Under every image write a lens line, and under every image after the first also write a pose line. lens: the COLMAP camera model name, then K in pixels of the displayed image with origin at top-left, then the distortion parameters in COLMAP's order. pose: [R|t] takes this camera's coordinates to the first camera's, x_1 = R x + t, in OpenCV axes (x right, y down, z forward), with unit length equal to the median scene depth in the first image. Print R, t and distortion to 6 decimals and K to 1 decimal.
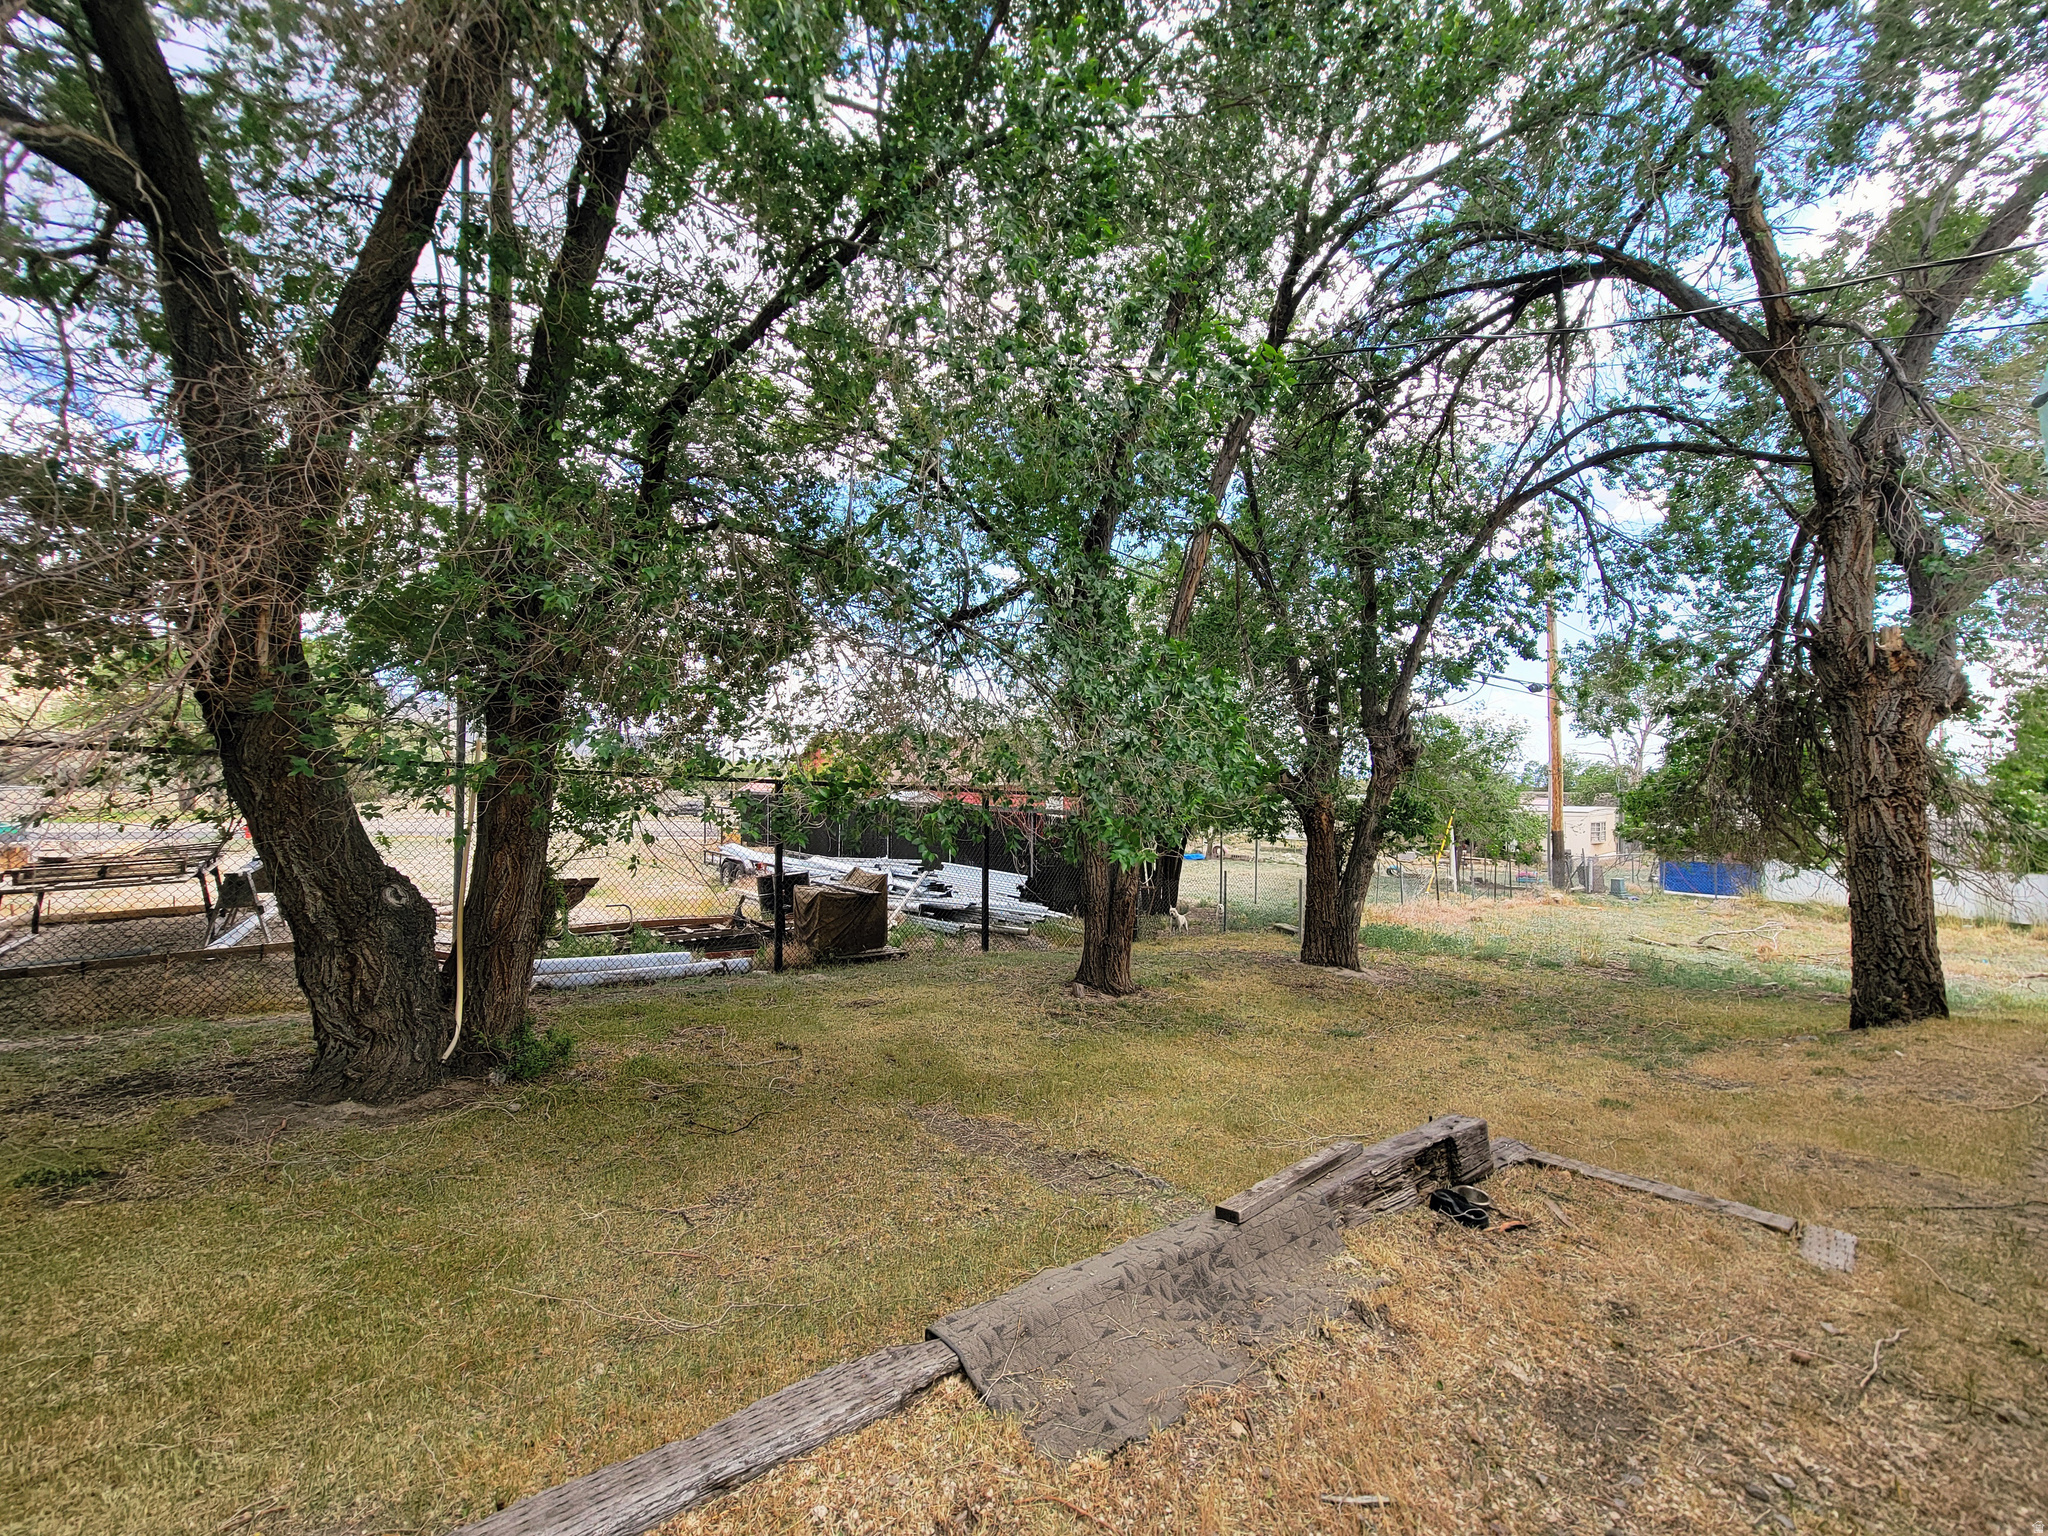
lens RADIAL K [[833.1, 0, 1020.9], [0, 833.1, 770.5], [0, 0, 1]] dist [-0.013707, 0.003387]
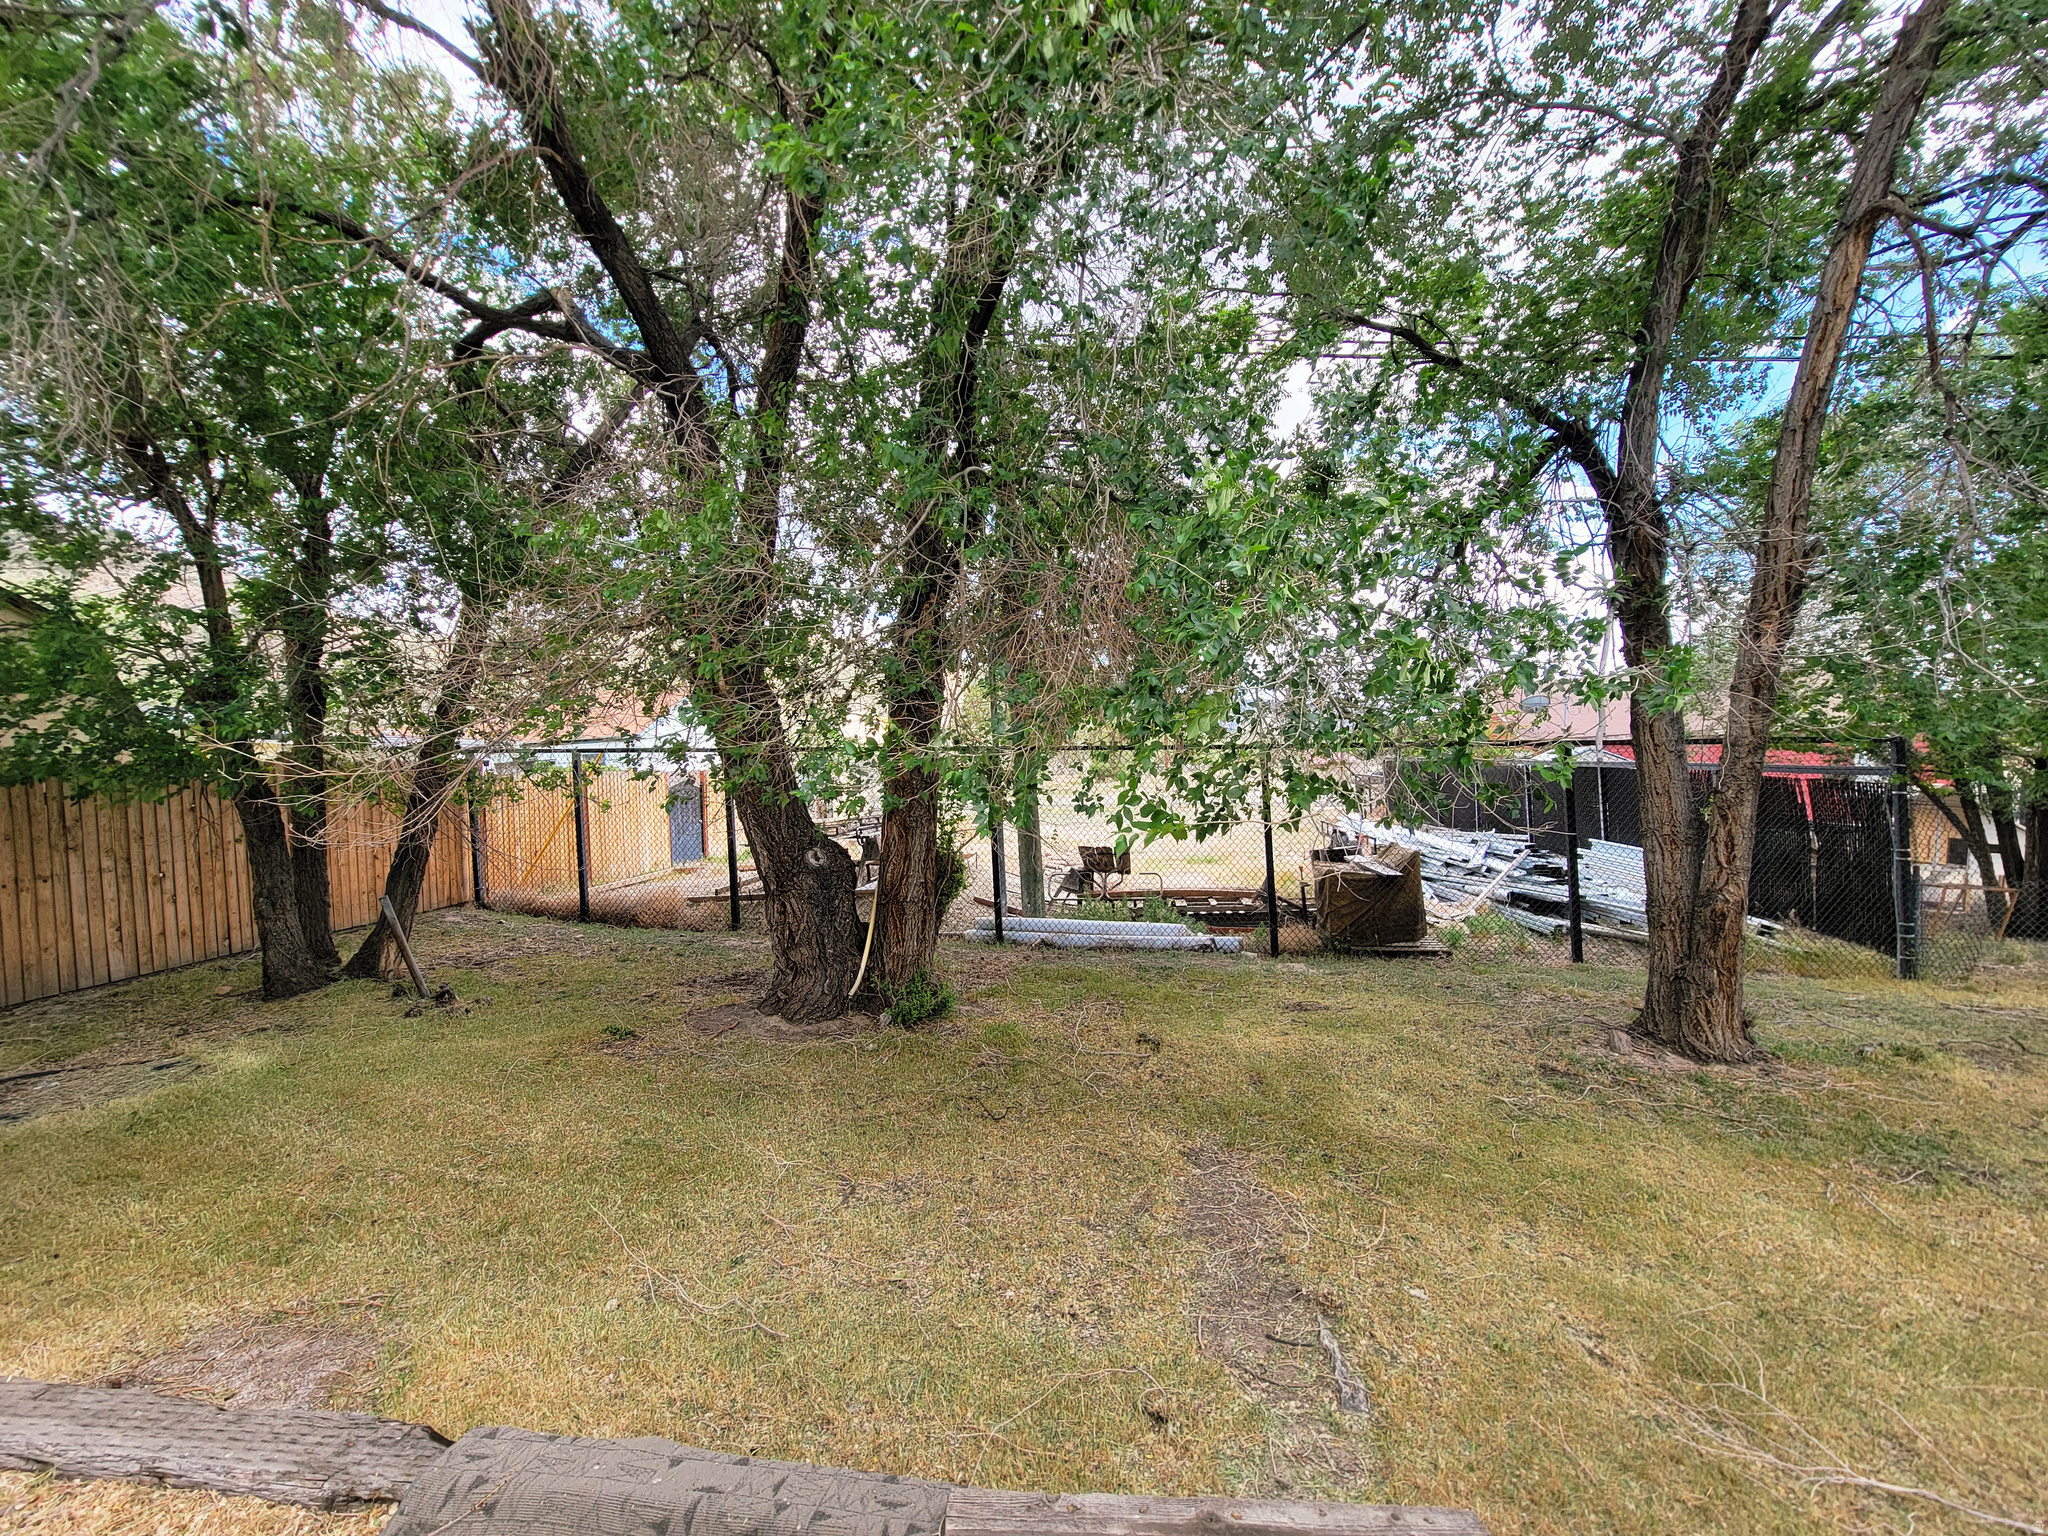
lens RADIAL K [[833.1, 0, 1024.1], [0, 833.1, 769.2], [0, 0, 1]] dist [-0.013707, 0.003387]
pose [[0.686552, -0.038838, -0.726043, 0.190693], [0.063641, 0.997950, 0.006797, 0.016212], [0.724290, -0.050872, 0.687616, 0.195459]]
